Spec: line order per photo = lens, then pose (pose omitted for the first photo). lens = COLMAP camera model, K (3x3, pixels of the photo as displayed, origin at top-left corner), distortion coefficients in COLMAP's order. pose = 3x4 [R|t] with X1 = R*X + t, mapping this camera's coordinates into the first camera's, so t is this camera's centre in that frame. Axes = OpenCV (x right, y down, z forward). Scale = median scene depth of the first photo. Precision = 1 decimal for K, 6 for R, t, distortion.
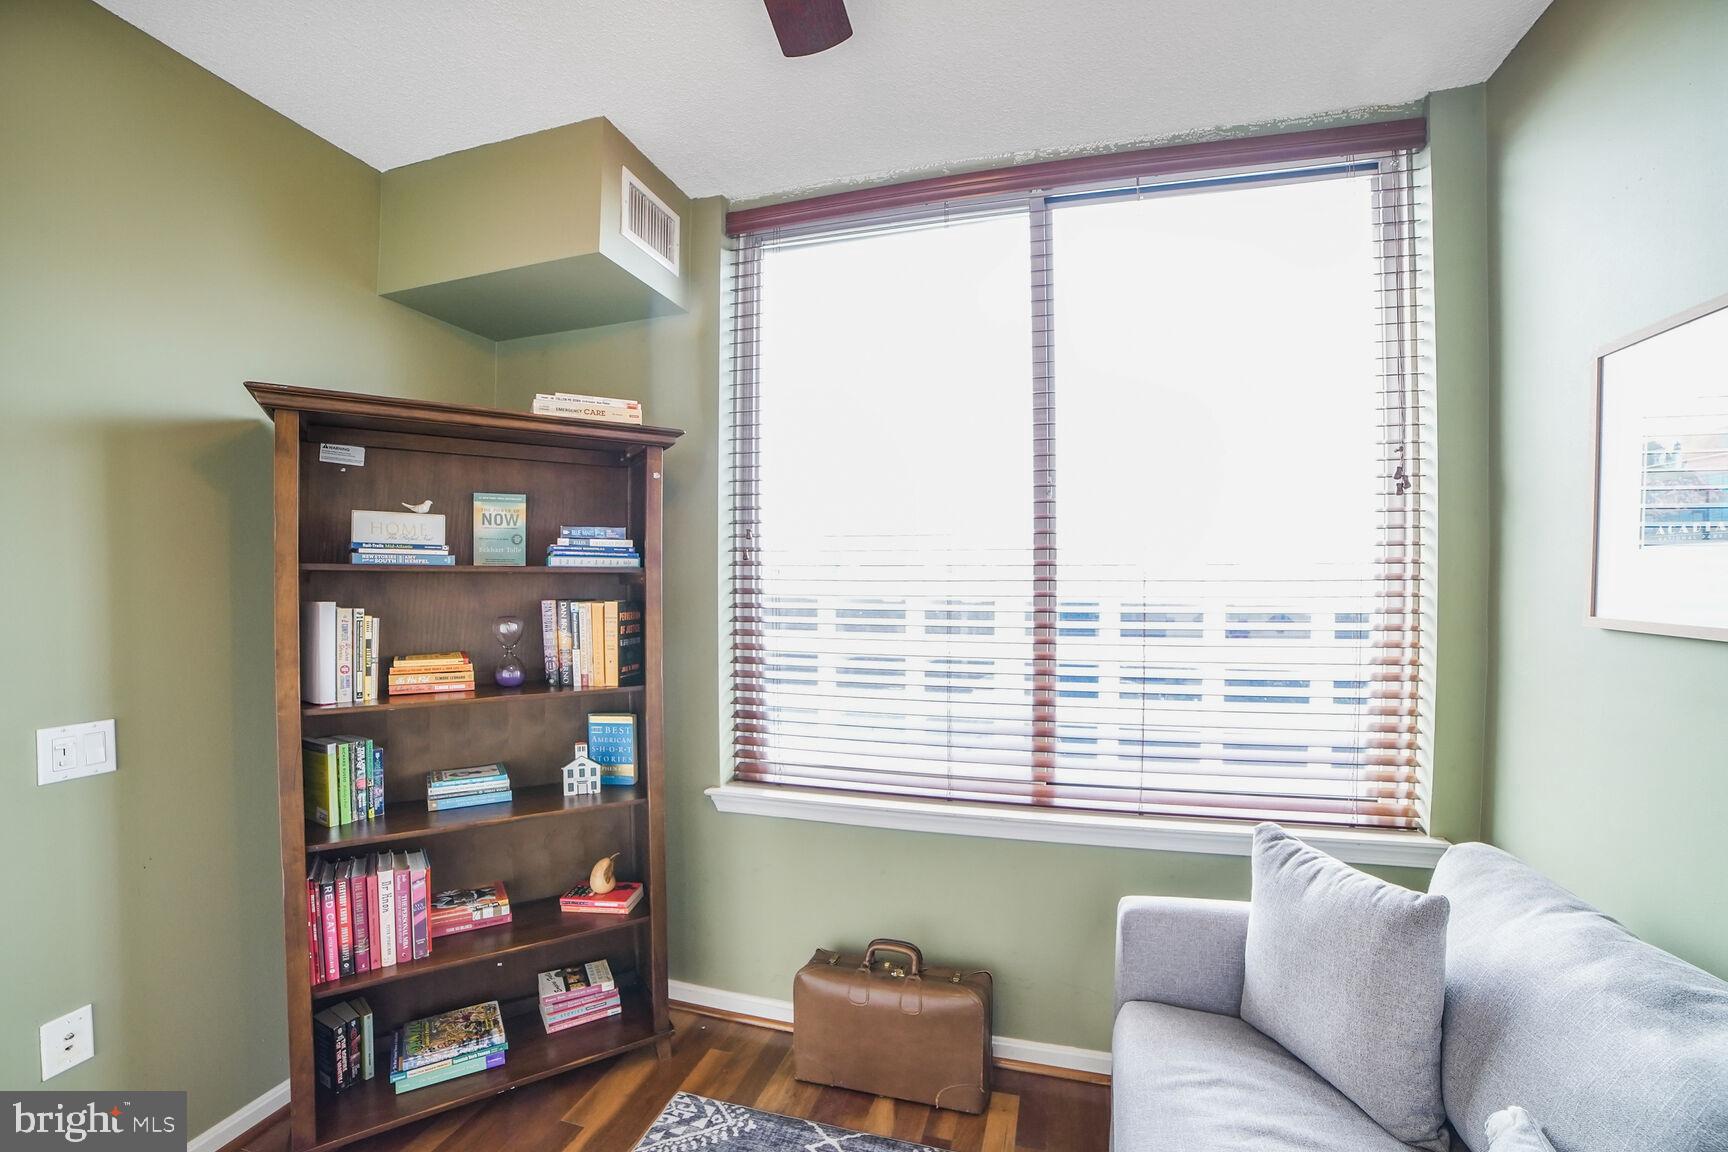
lens RADIAL K [[699.0, 0, 859.2], [0, 699.0, 586.4], [0, 0, 1]] dist [-0.100299, 0.033168]
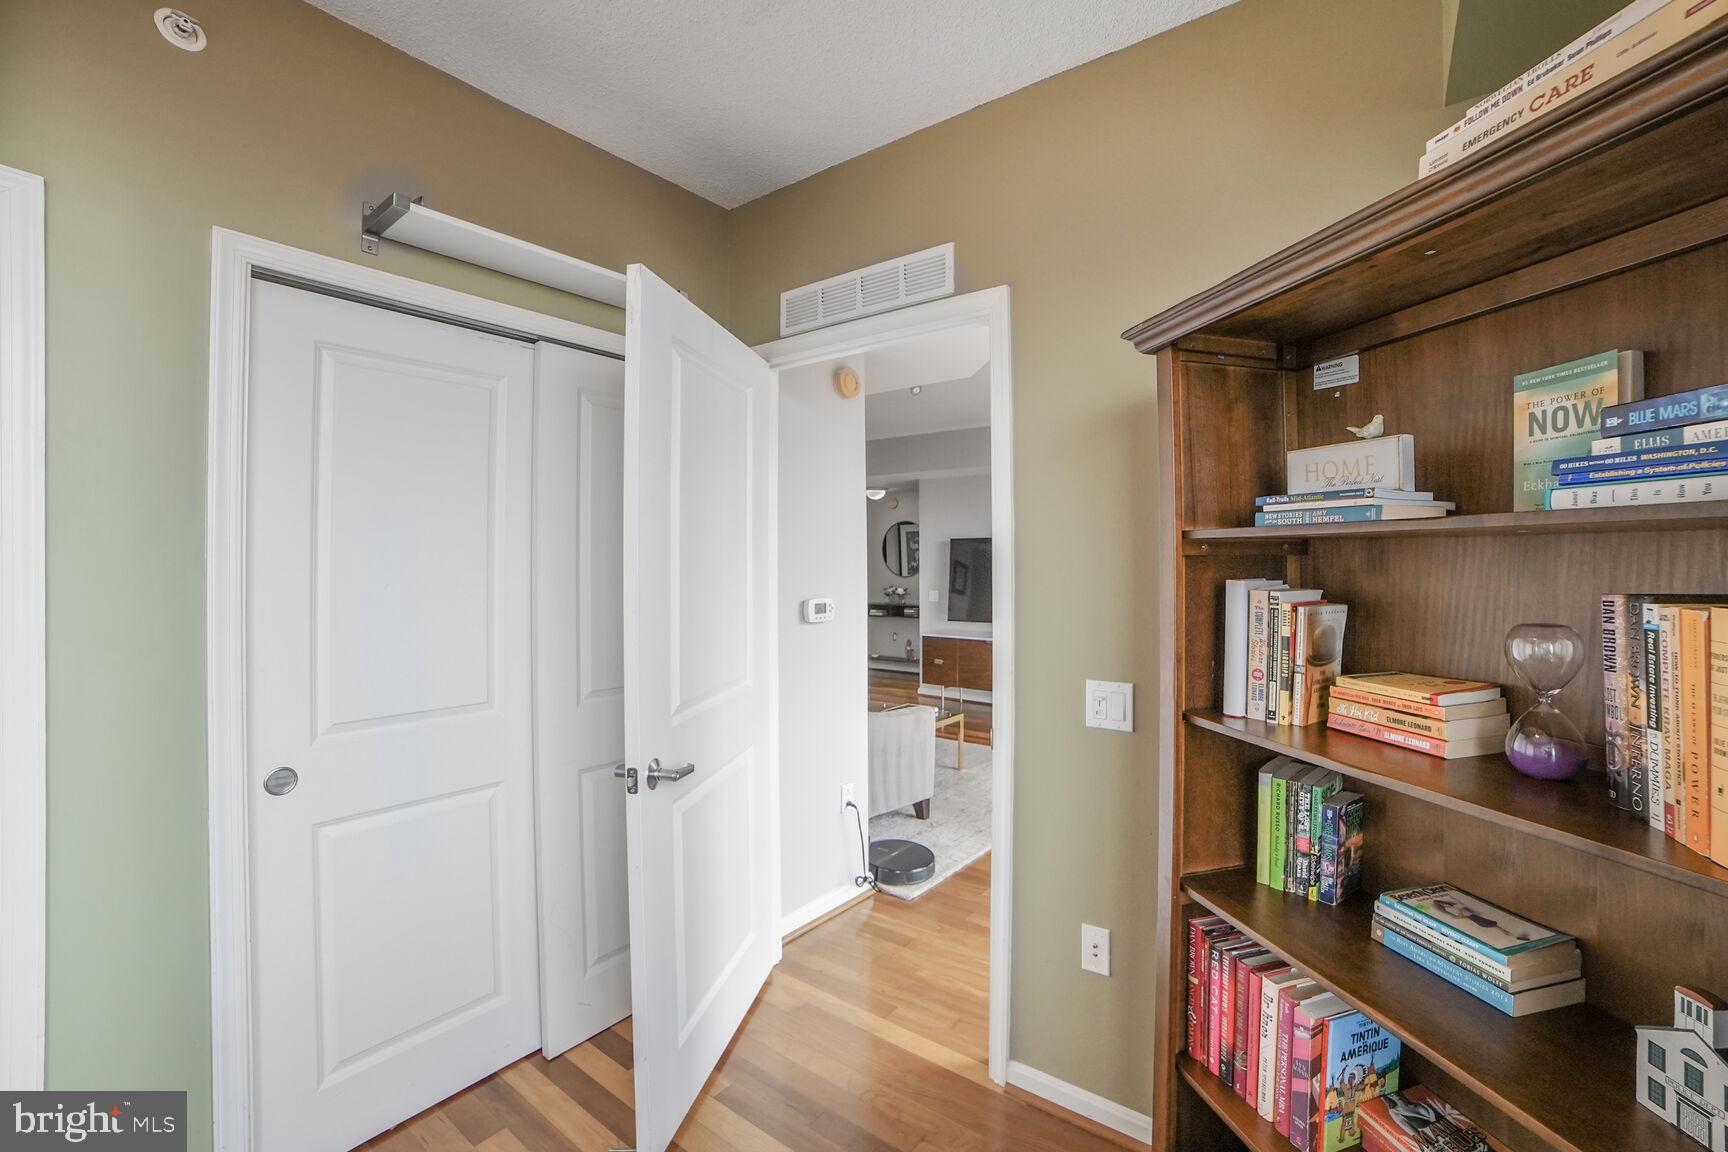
lens RADIAL K [[710.3, 0, 864.0], [0, 710.3, 561.7], [0, 0, 1]] dist [-0.064927, 0.019130]
pose [[-0.304604, 0.002698, -0.952475, 0.069434], [-0.004597, 0.999980, 0.004302, 0.001035], [0.952468, 0.005689, -0.304585, 0.740673]]
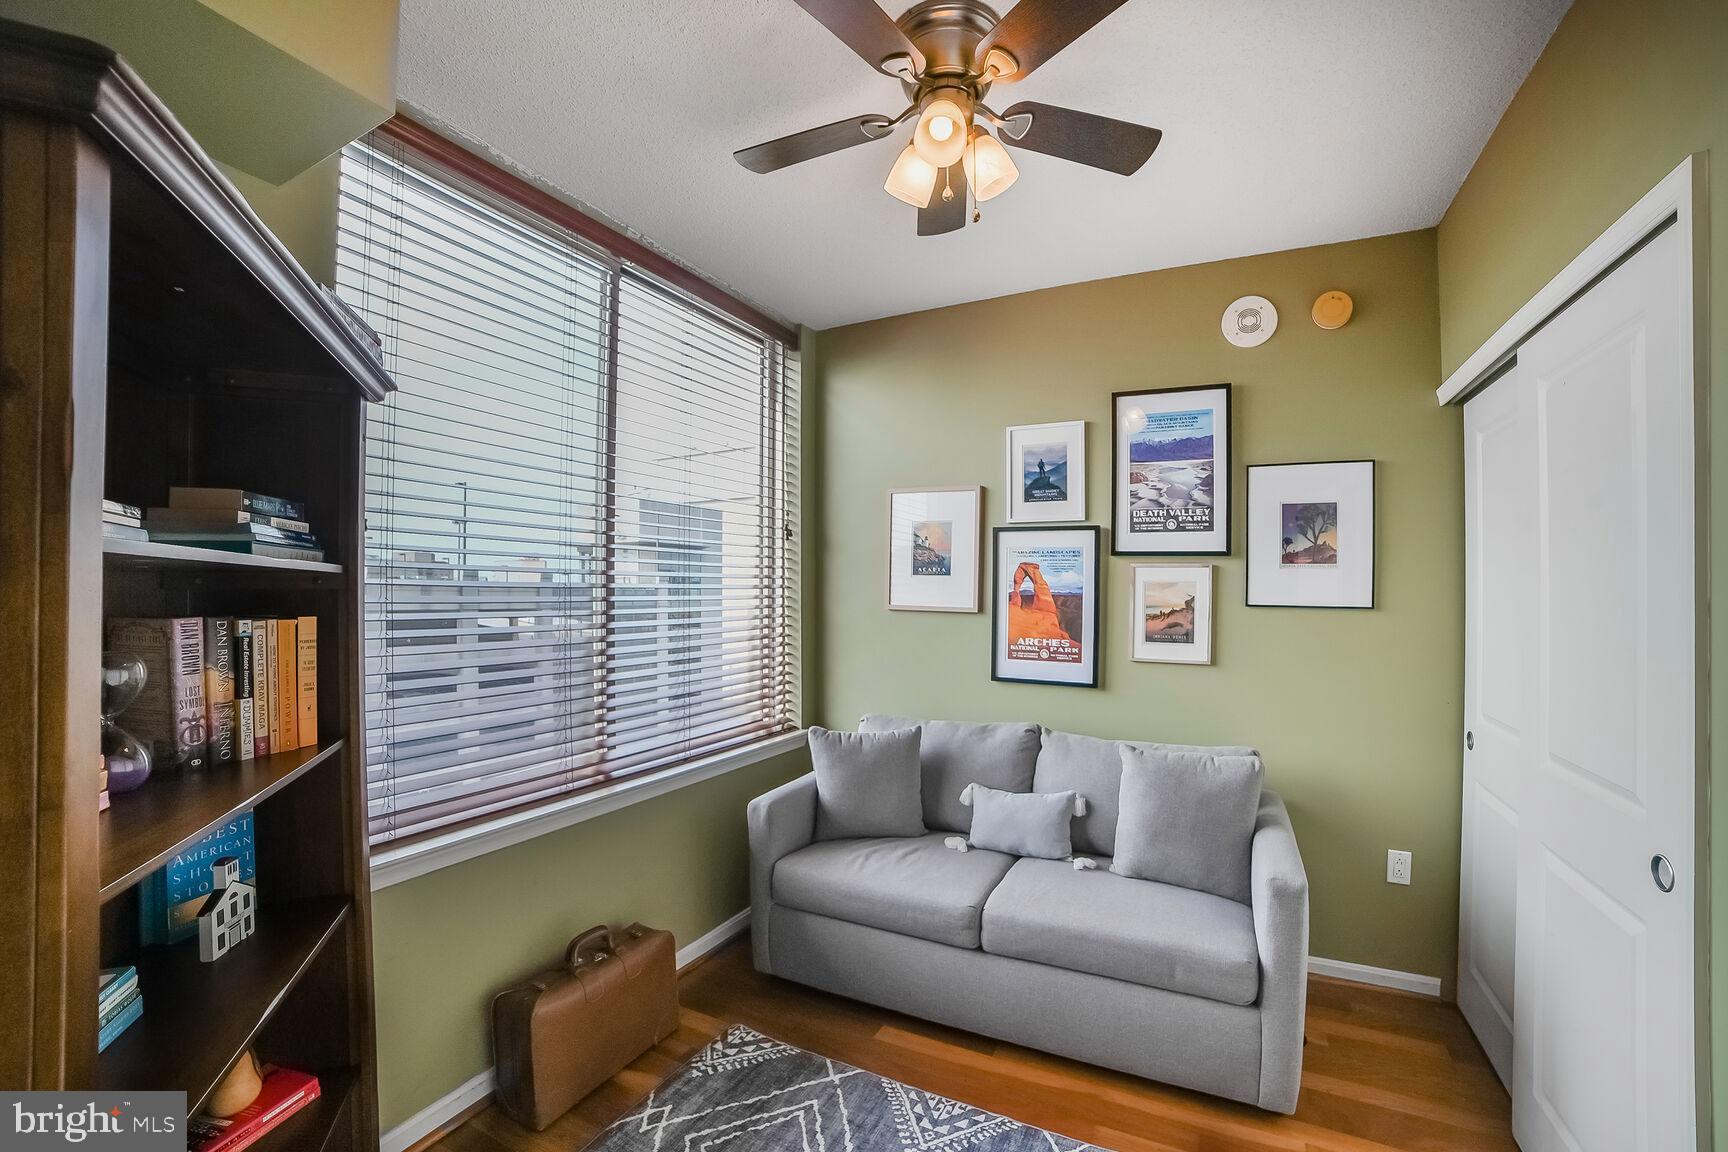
lens RADIAL K [[699.0, 0, 859.2], [0, 699.0, 586.4], [0, 0, 1]] dist [-0.100299, 0.033168]
pose [[0.224865, 0.008376, 0.974354, -0.893273], [0.009253, 0.999900, -0.010731, 0.005490], [-0.974346, 0.011428, 0.224764, 0.370545]]
